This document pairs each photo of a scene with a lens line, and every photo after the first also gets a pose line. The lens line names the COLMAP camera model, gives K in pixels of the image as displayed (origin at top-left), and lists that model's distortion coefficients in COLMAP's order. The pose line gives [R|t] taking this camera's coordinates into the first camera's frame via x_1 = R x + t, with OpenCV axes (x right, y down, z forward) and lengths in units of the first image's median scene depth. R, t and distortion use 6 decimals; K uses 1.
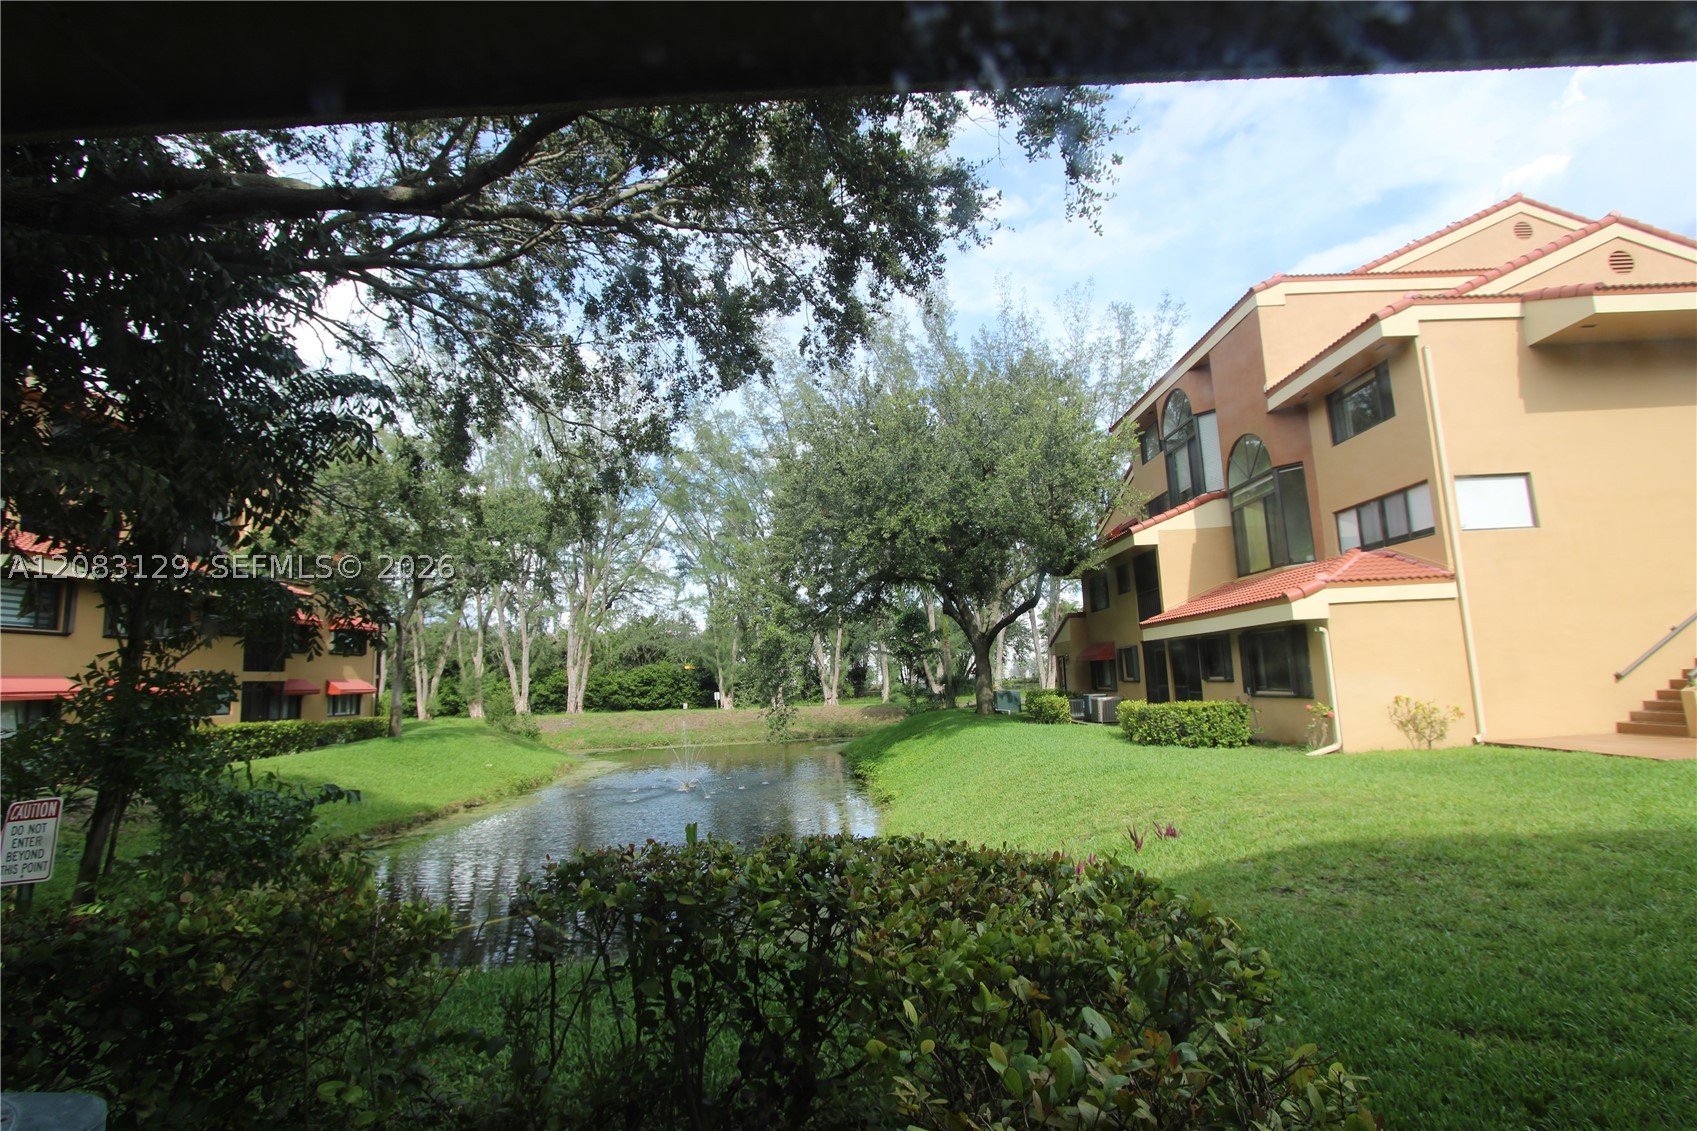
lens RADIAL K [[781.9, 0, 845.1], [0, 781.9, 573.4], [0, 0, 1]] dist [-0.023763, 0.004467]
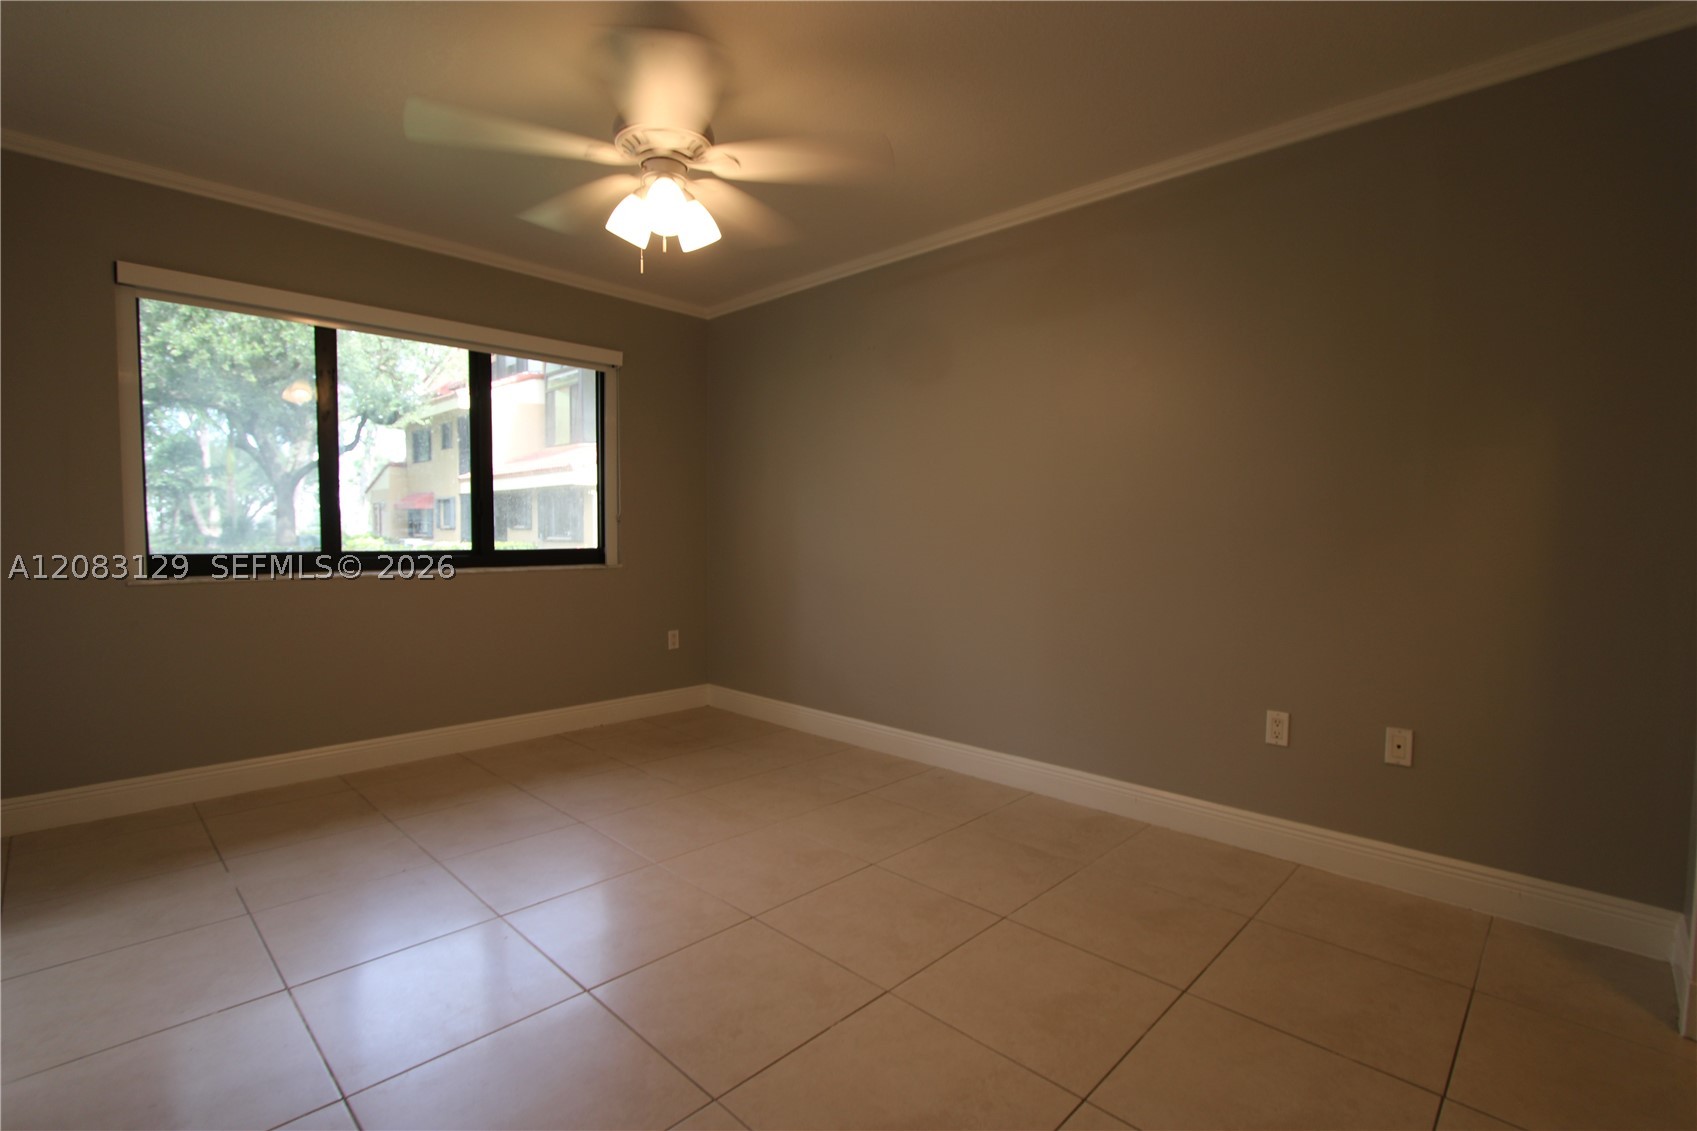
lens RADIAL K [[781.9, 0, 845.1], [0, 781.9, 573.4], [0, 0, 1]] dist [-0.023763, 0.004467]
pose [[0.681984, 0.007972, 0.731324, -0.065678], [-0.135400, 0.984031, 0.115538, -0.005227], [-0.718725, -0.177816, 0.672173, -0.192617]]
